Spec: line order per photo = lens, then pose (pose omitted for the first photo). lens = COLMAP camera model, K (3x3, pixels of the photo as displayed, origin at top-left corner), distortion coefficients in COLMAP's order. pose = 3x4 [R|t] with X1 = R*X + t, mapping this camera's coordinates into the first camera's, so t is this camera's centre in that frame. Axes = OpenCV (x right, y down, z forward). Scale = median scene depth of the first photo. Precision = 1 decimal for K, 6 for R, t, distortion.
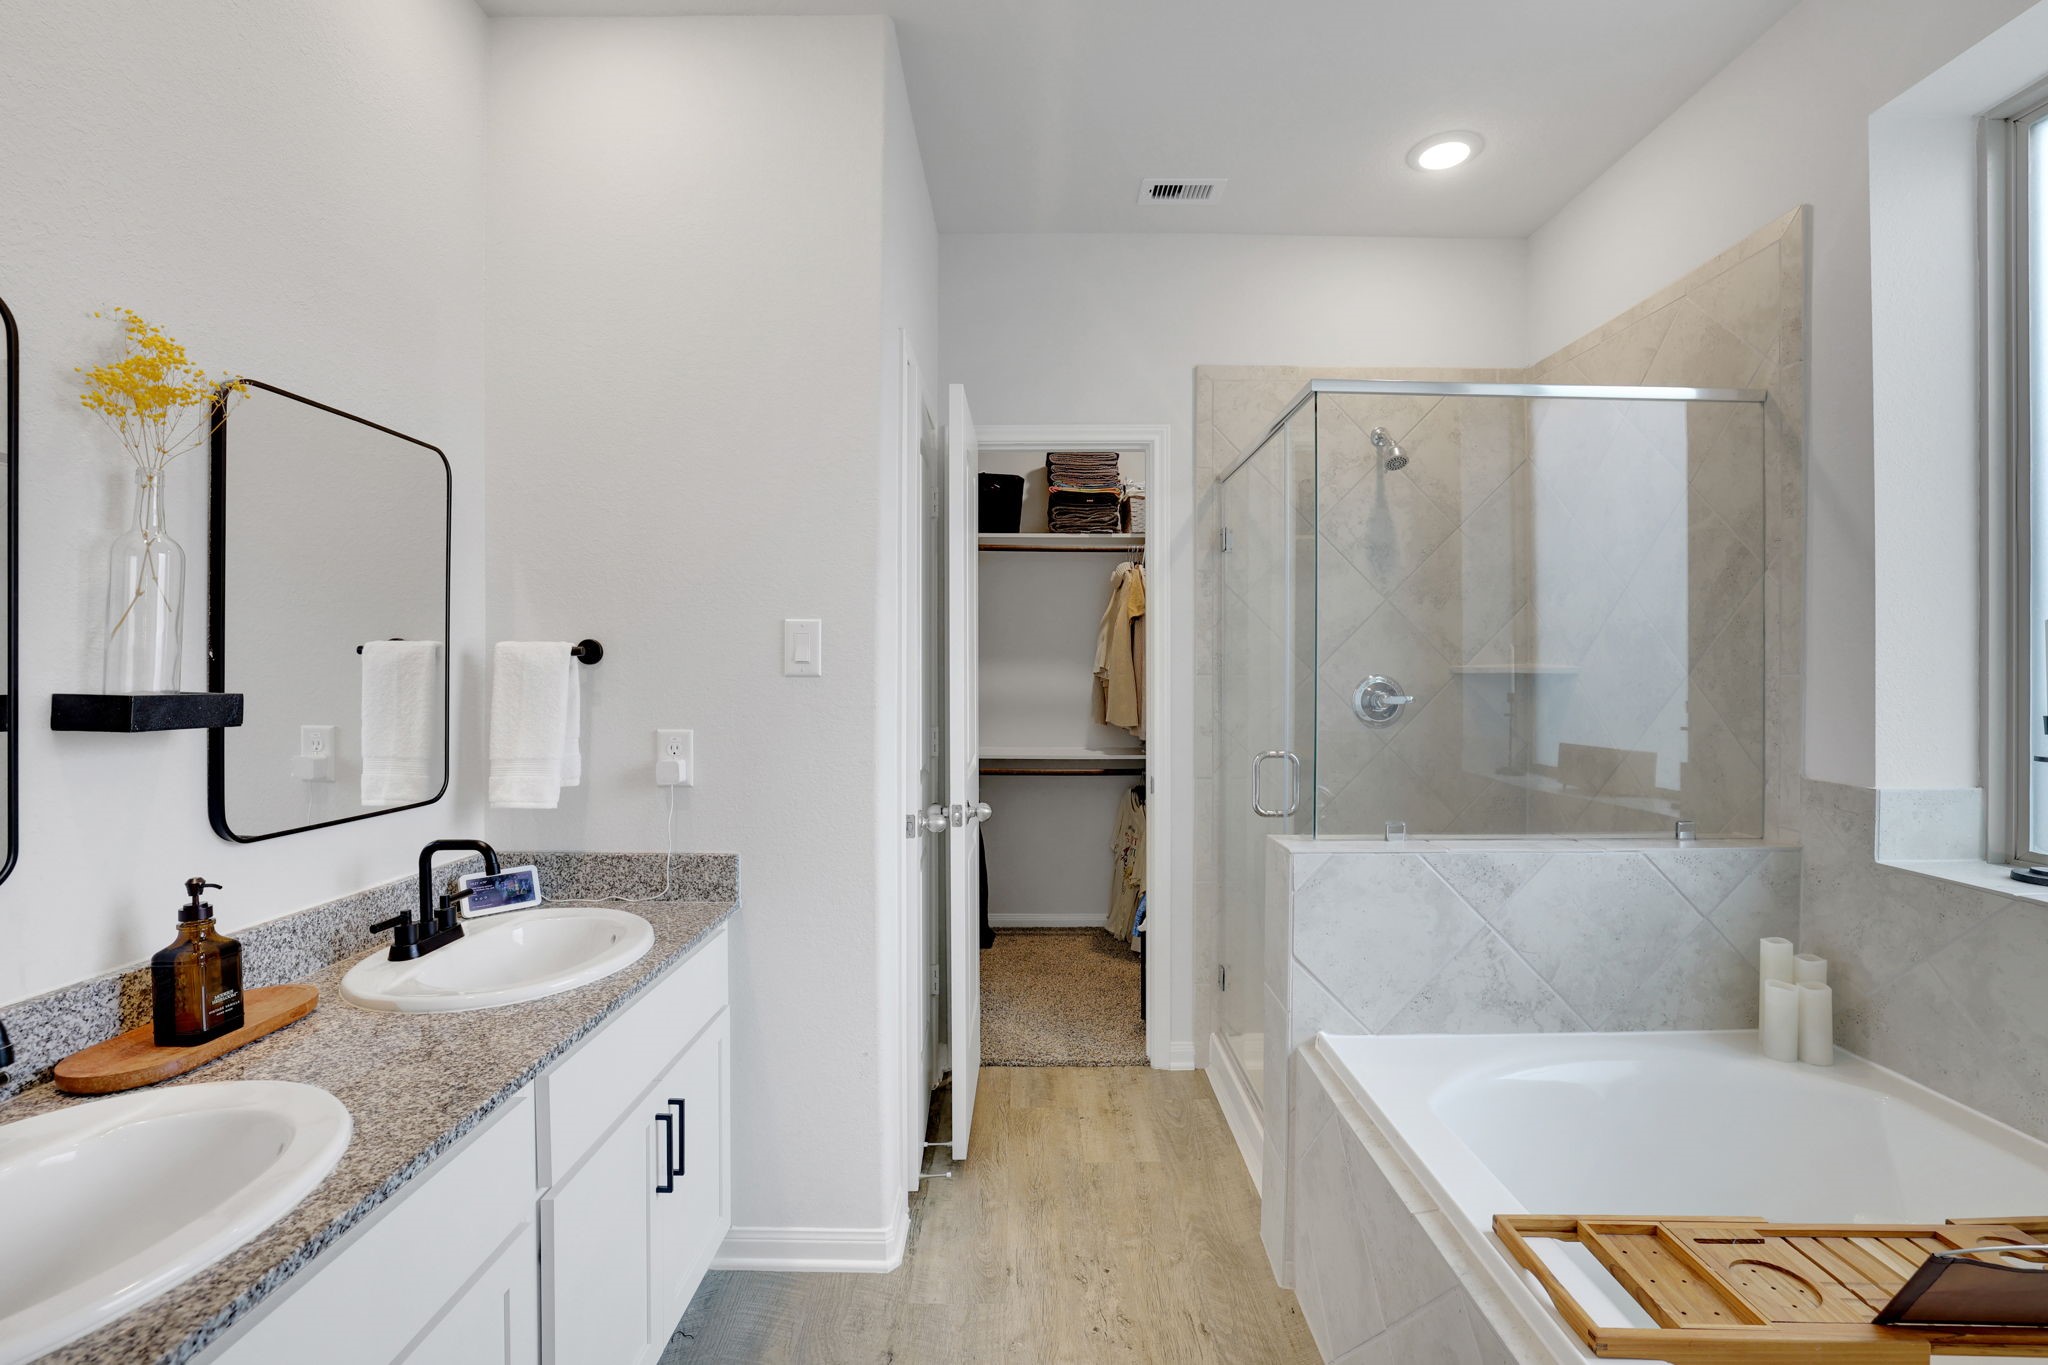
lens RADIAL K [[914.2, 0, 1017.1], [0, 914.2, 673.0], [0, 0, 1]] dist [-0.045312, 0.013376]
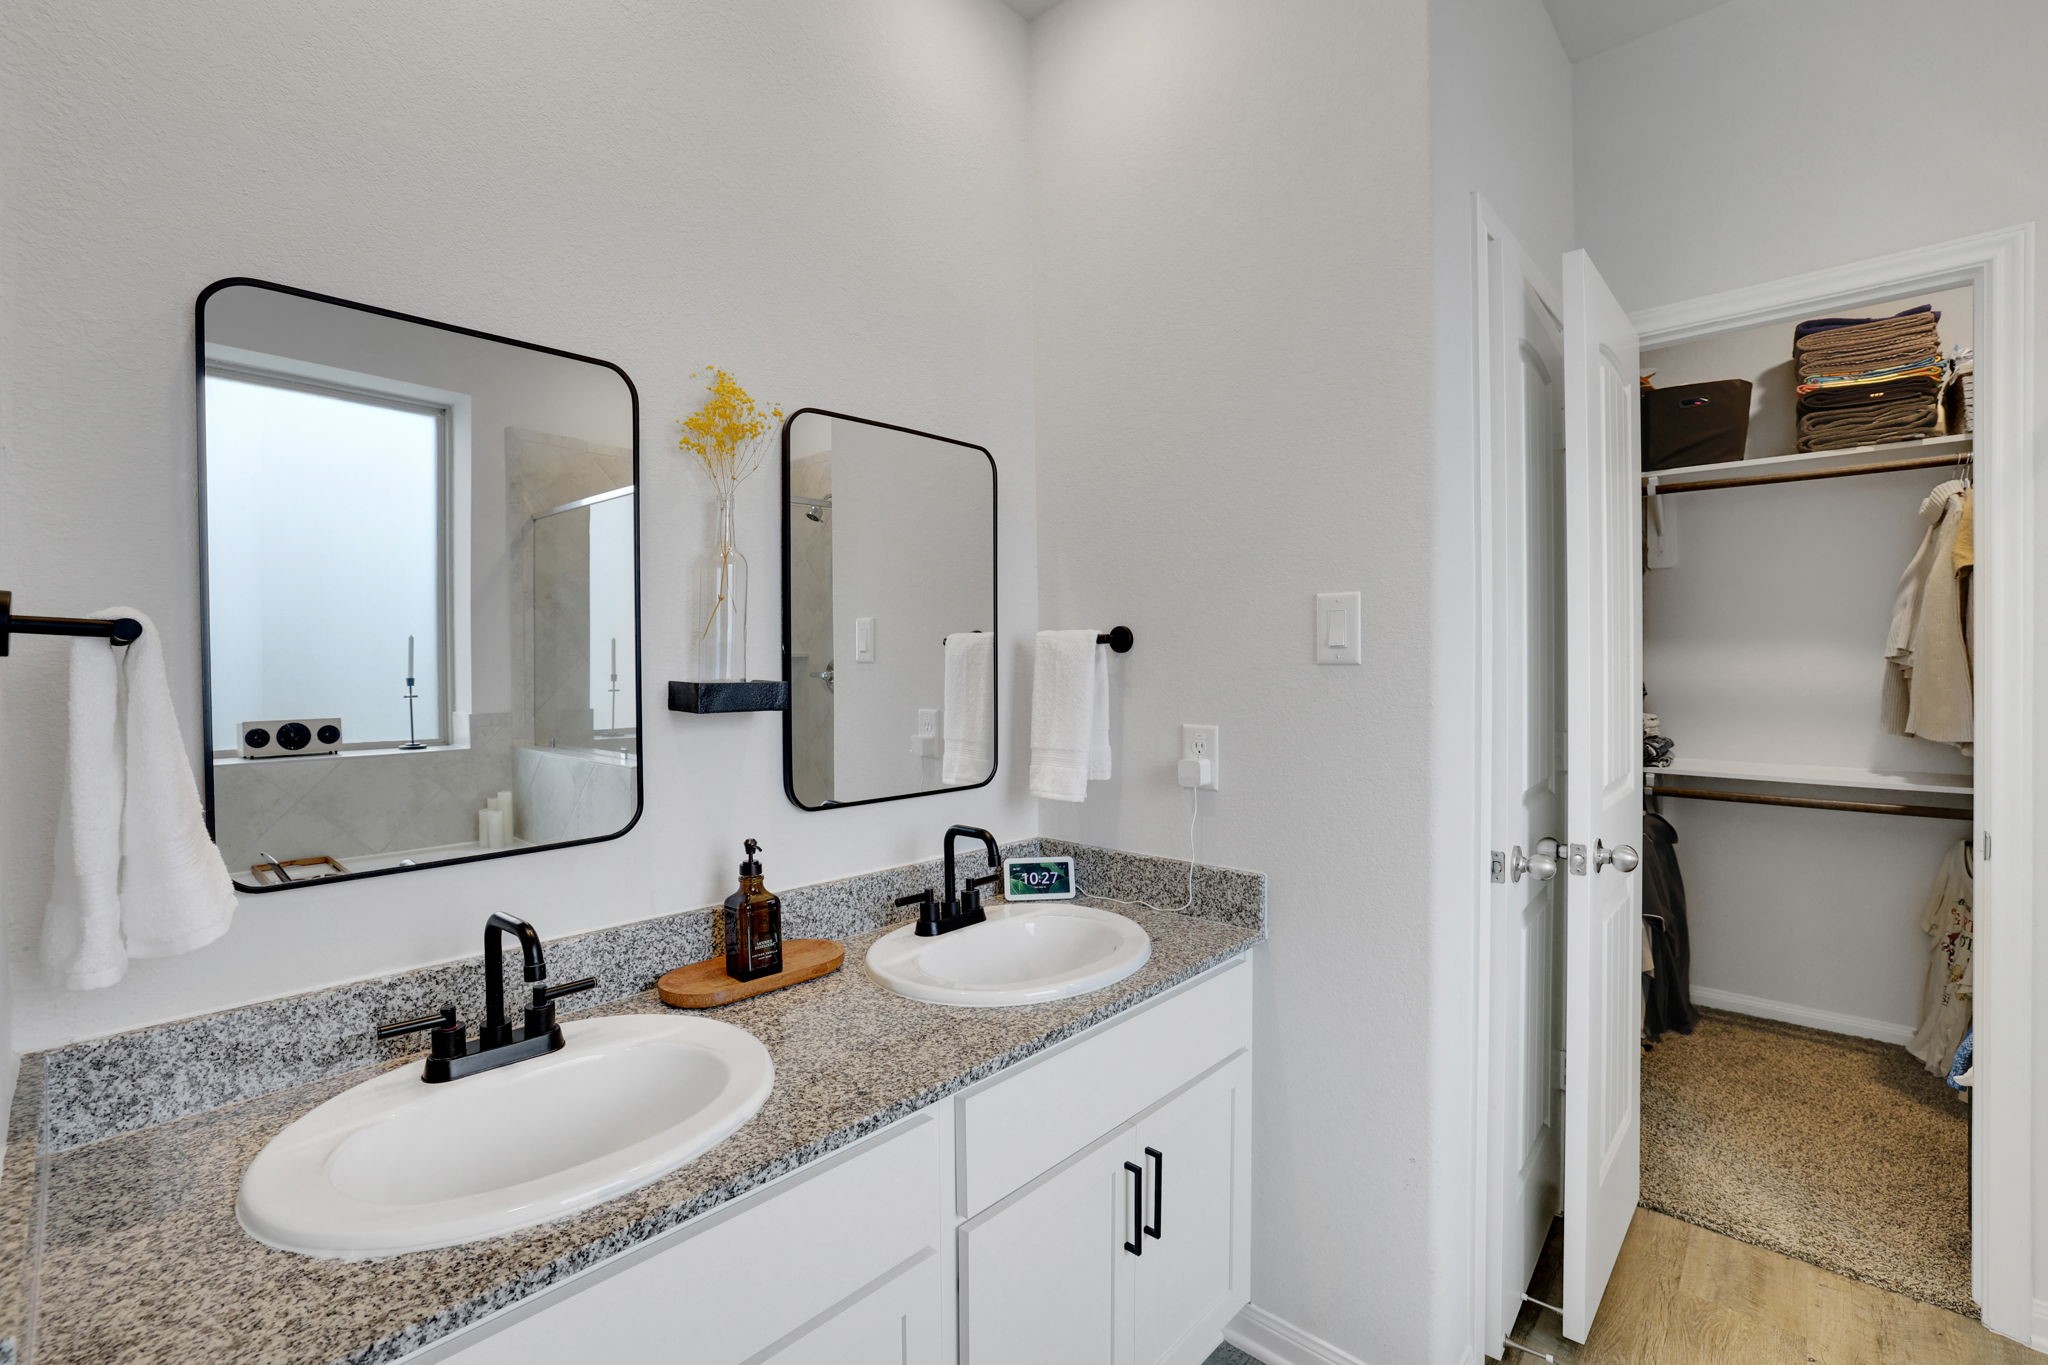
lens RADIAL K [[914.2, 0, 1005.9], [0, 914.2, 671.6], [0, 0, 1]] dist [-0.045312, 0.013376]
pose [[0.742346, 0.000845, -0.670017, 0.081231], [0.006736, 0.999939, 0.008725, 0.000923], [0.669983, -0.010990, 0.742295, 0.209992]]
